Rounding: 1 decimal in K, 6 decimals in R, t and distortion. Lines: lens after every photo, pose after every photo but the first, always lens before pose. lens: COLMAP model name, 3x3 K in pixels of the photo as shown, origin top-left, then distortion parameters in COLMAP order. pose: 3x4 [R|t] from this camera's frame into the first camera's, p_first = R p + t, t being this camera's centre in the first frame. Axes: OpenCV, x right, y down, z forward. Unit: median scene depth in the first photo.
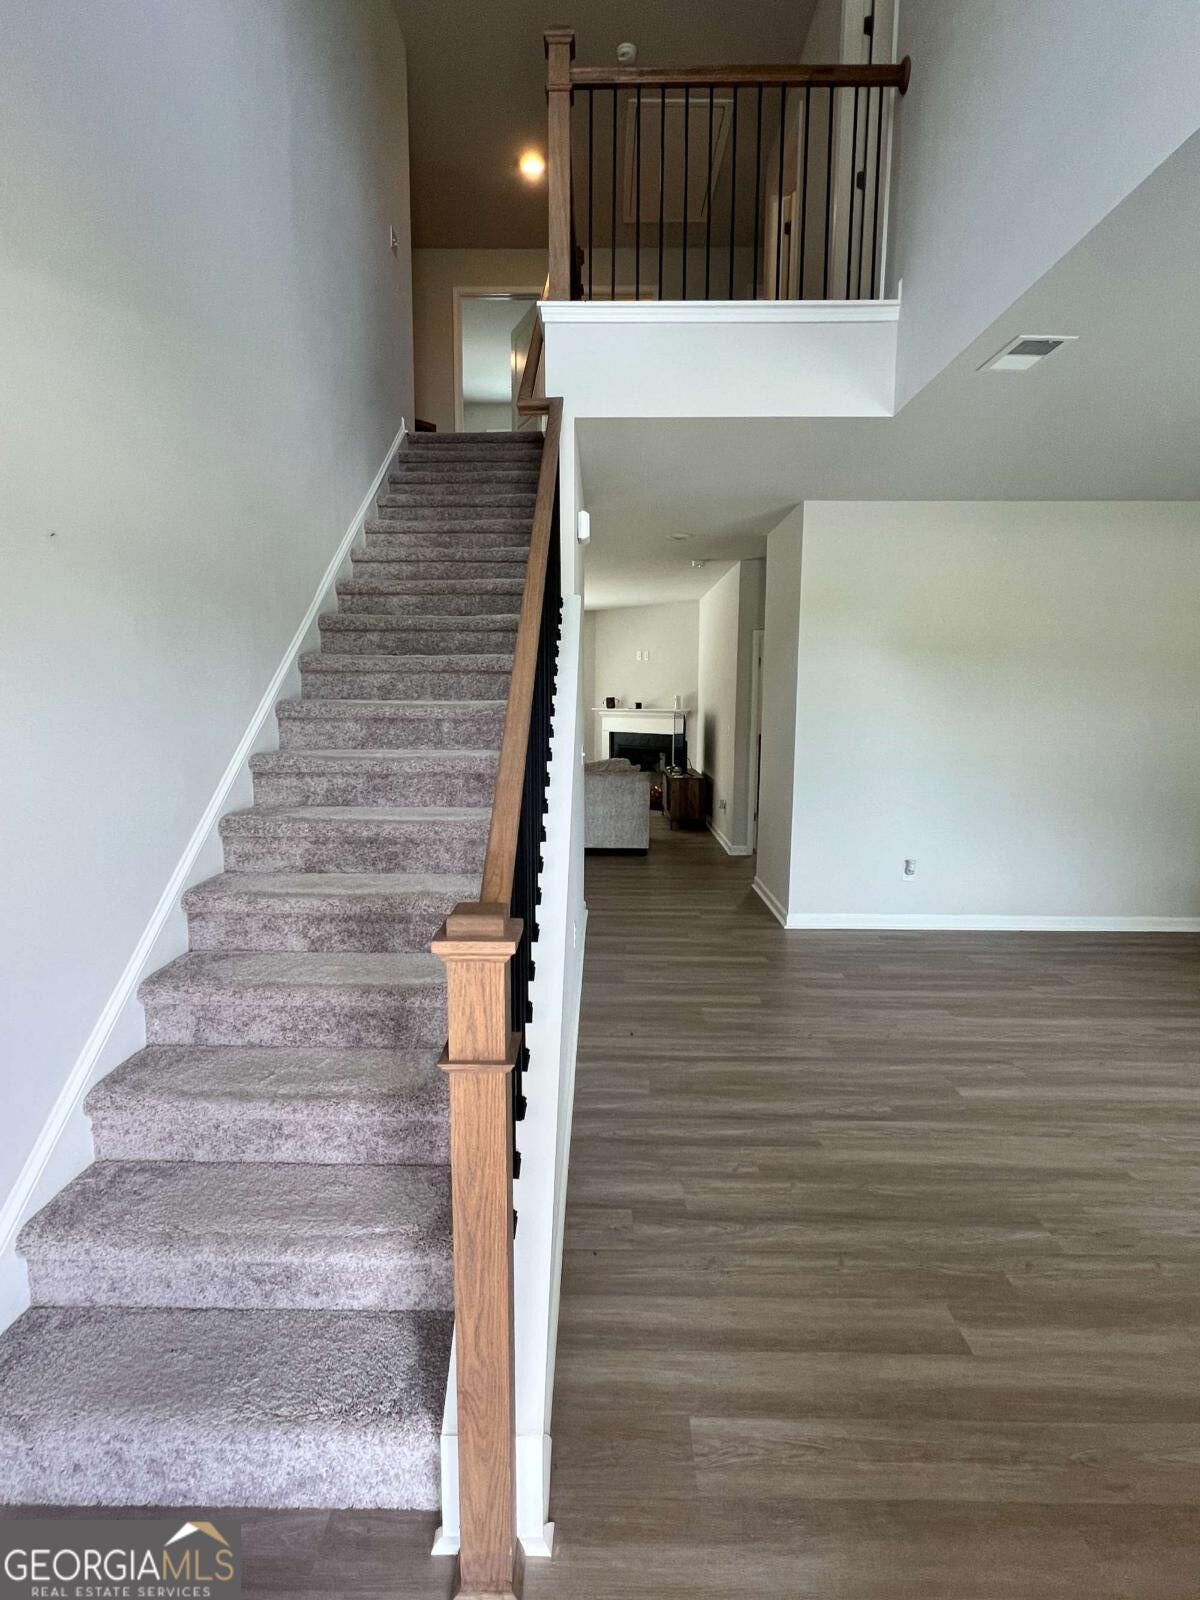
lens RADIAL K [[792.7, 0, 595.9], [0, 792.7, 797.4], [0, 0, 1]] dist [-0.000047, 0.000000]
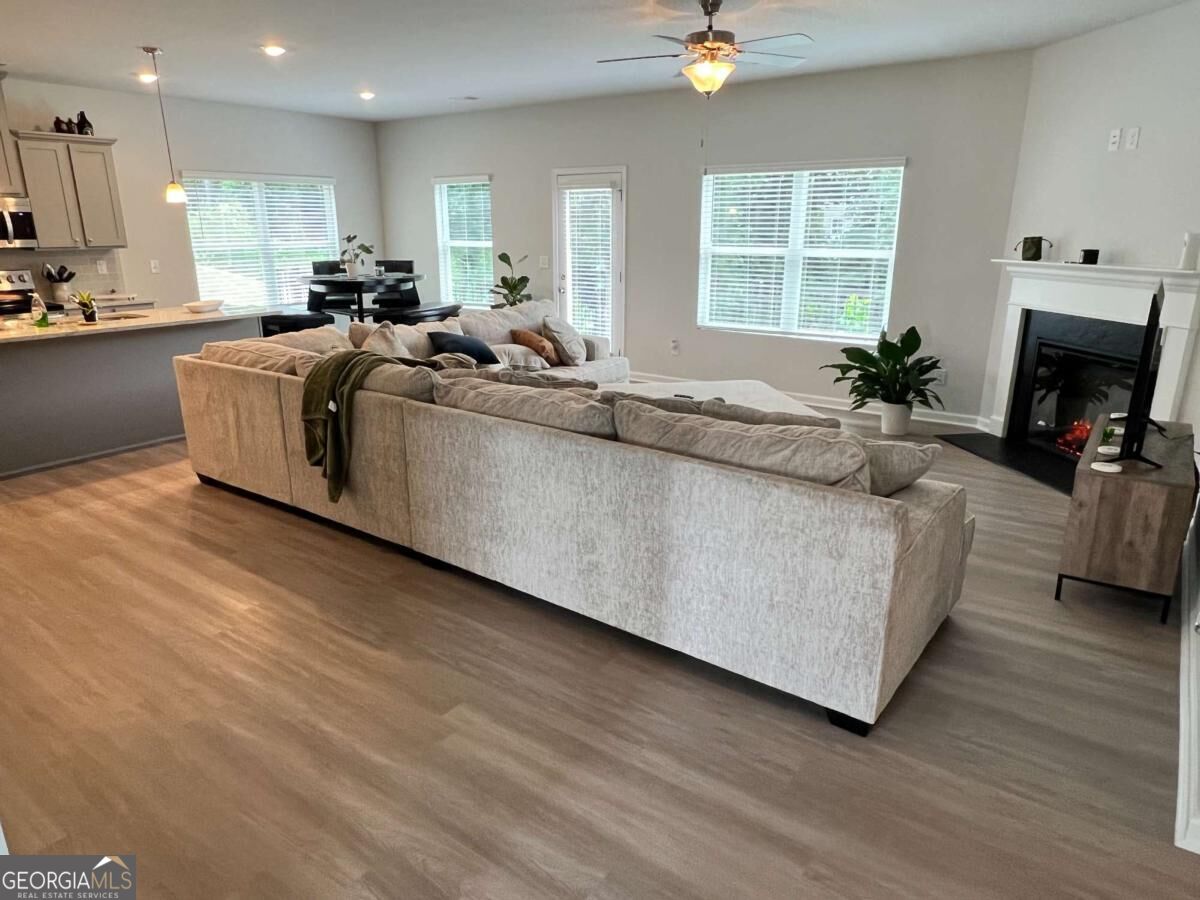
lens RADIAL K [[773.4, 0, 600.6], [0, 773.4, 452.8], [0, 0, 1]] dist [0.000359, 0.000086]
pose [[0.814459, 0.158072, -0.558274, 0.089461], [-0.071275, 0.982144, 0.174106, -0.060754], [0.575827, -0.102012, 0.811183, 0.453955]]
